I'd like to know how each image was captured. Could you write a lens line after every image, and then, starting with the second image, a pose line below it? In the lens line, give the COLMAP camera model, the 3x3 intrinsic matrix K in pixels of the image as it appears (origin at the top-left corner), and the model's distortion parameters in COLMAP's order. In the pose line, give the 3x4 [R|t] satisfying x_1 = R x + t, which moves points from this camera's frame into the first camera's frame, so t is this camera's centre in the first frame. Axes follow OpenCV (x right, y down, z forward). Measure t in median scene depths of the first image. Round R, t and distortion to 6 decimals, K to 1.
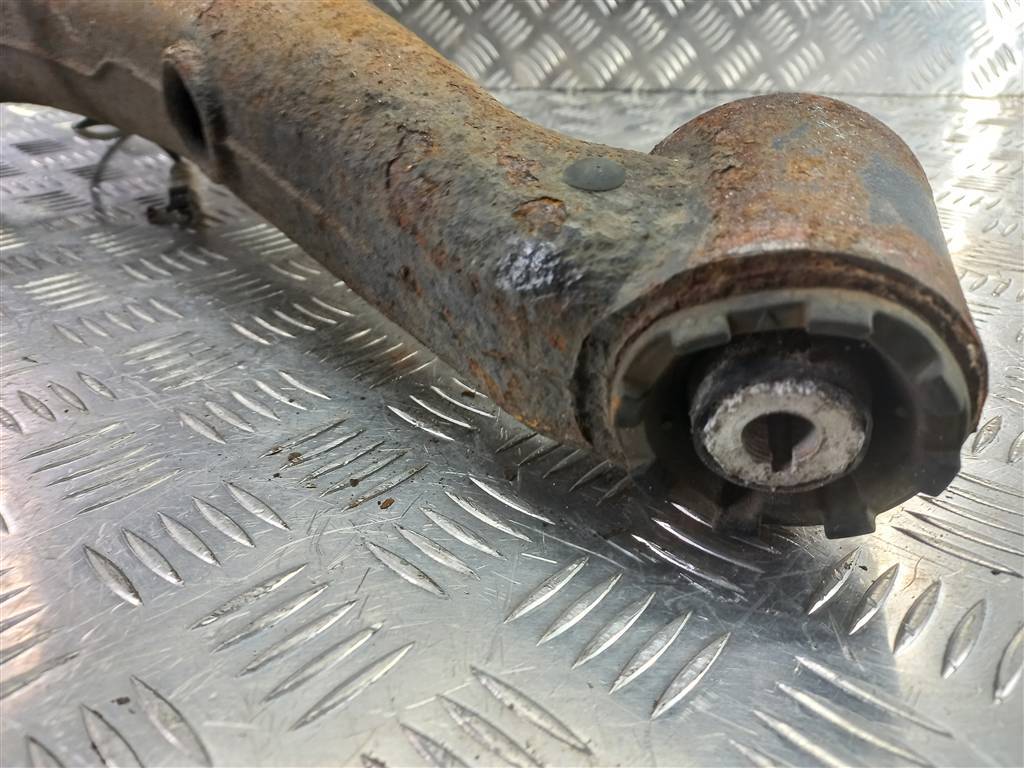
lens RADIAL K [[755.3, 0, 512.0], [0, 755.3, 384.0], [0, 0, 1]] dist [0.057206, -0.002482]
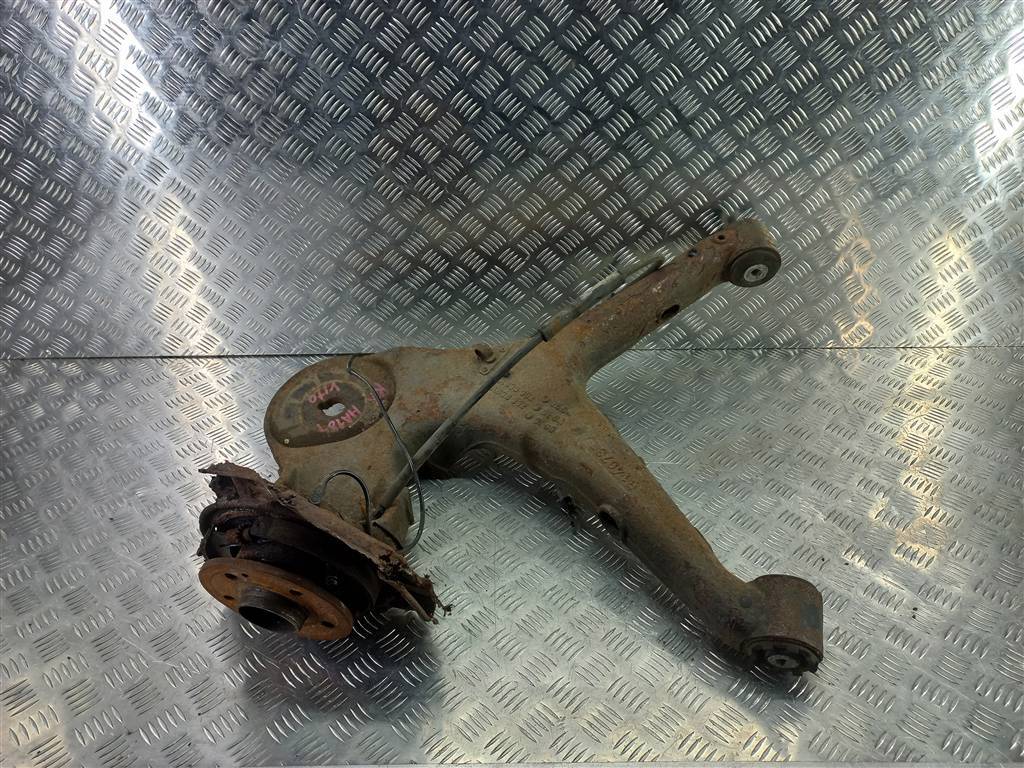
lens RADIAL K [[755.3, 0, 512.0], [0, 755.3, 384.0], [0, 0, 1]] dist [0.057206, -0.002482]
pose [[0.998467, 0.006348, -0.054984, -1.158011], [-0.000617, 0.994616, 0.103627, -2.239101], [0.055346, -0.103434, 0.993095, -3.897673]]
